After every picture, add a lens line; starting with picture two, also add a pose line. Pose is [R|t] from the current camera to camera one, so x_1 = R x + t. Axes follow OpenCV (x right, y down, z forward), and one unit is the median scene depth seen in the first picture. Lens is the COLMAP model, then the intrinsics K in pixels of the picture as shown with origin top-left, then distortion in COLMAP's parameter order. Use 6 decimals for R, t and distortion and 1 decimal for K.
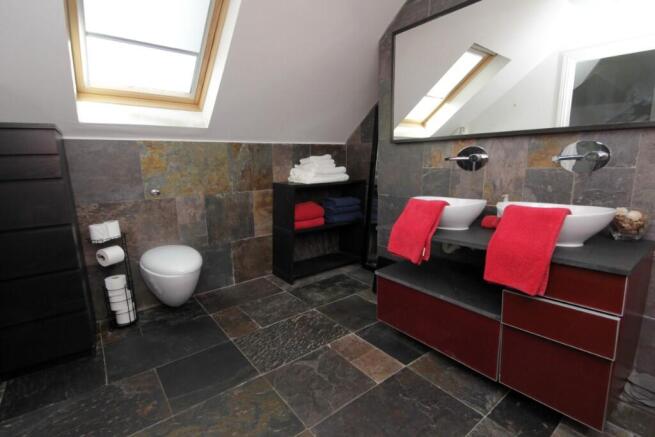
lens RADIAL K [[310.7, 0, 327.5], [0, 310.7, 218.5], [0, 0, 1]] dist [0.001720, 0.000271]
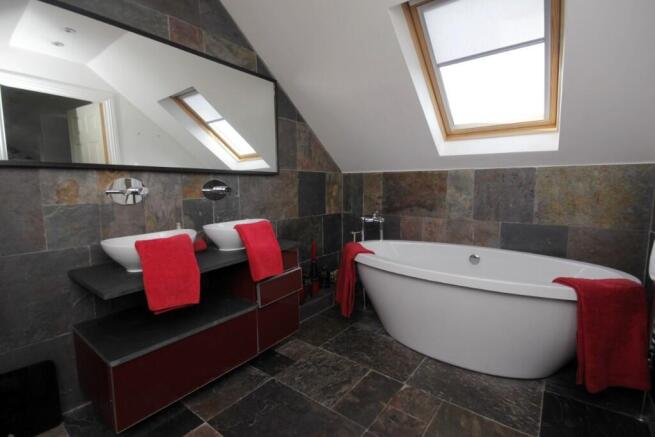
lens RADIAL K [[301.9, 0, 328.2], [0, 301.9, 224.2], [0, 0, 1]] dist [-0.000419, -0.000032]
pose [[-0.249362, -0.103456, 0.962868, -0.614020], [0.190861, 0.969525, 0.153600, -0.138476], [-0.949416, 0.222076, -0.222017, 0.742027]]
